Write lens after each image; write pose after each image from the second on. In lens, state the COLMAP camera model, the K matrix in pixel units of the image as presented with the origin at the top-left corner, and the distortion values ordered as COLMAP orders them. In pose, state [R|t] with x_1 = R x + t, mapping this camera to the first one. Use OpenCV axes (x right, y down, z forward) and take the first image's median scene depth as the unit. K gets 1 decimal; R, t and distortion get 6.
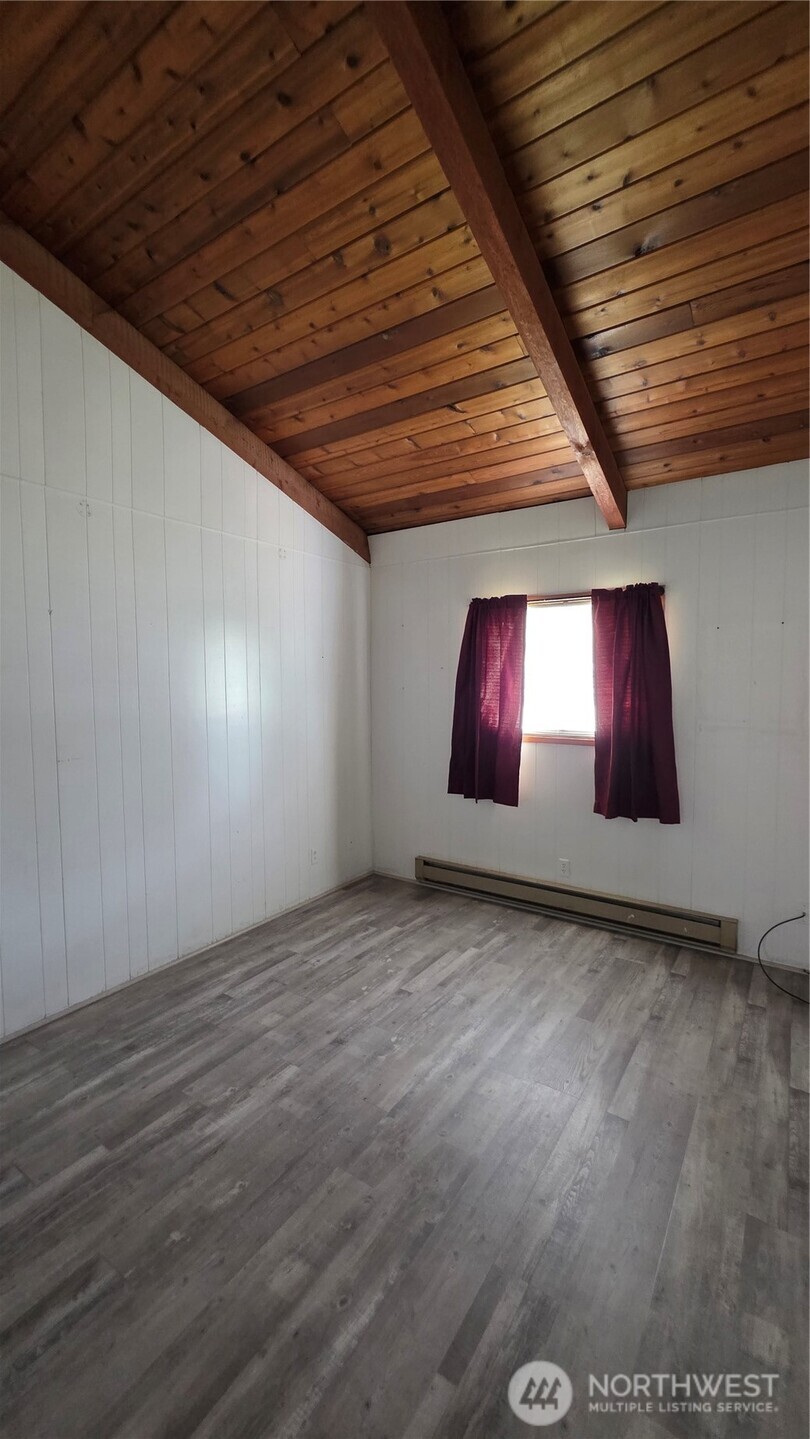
lens RADIAL K [[575.2, 0, 409.2], [0, 575.2, 720.6], [0, 0, 1]] dist [0.000102, -0.000016]
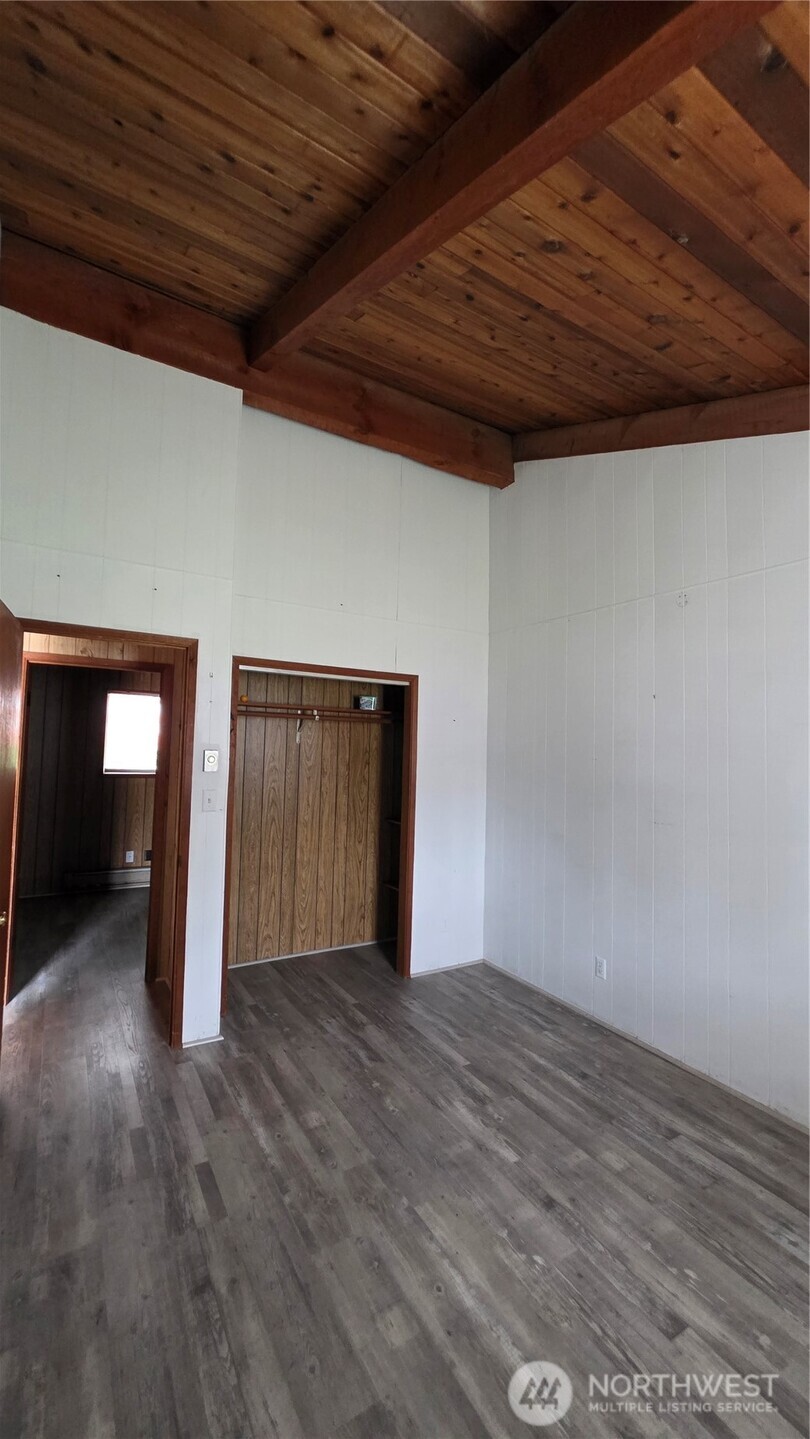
lens RADIAL K [[575.2, 0, 412.4], [0, 575.2, 720.5], [0, 0, 1]] dist [0.000102, -0.000016]
pose [[-0.414528, -0.047395, -0.908802, 0.771062], [-0.086435, 0.996179, -0.012526, -0.091516], [0.905922, 0.073360, -0.417041, 1.197171]]
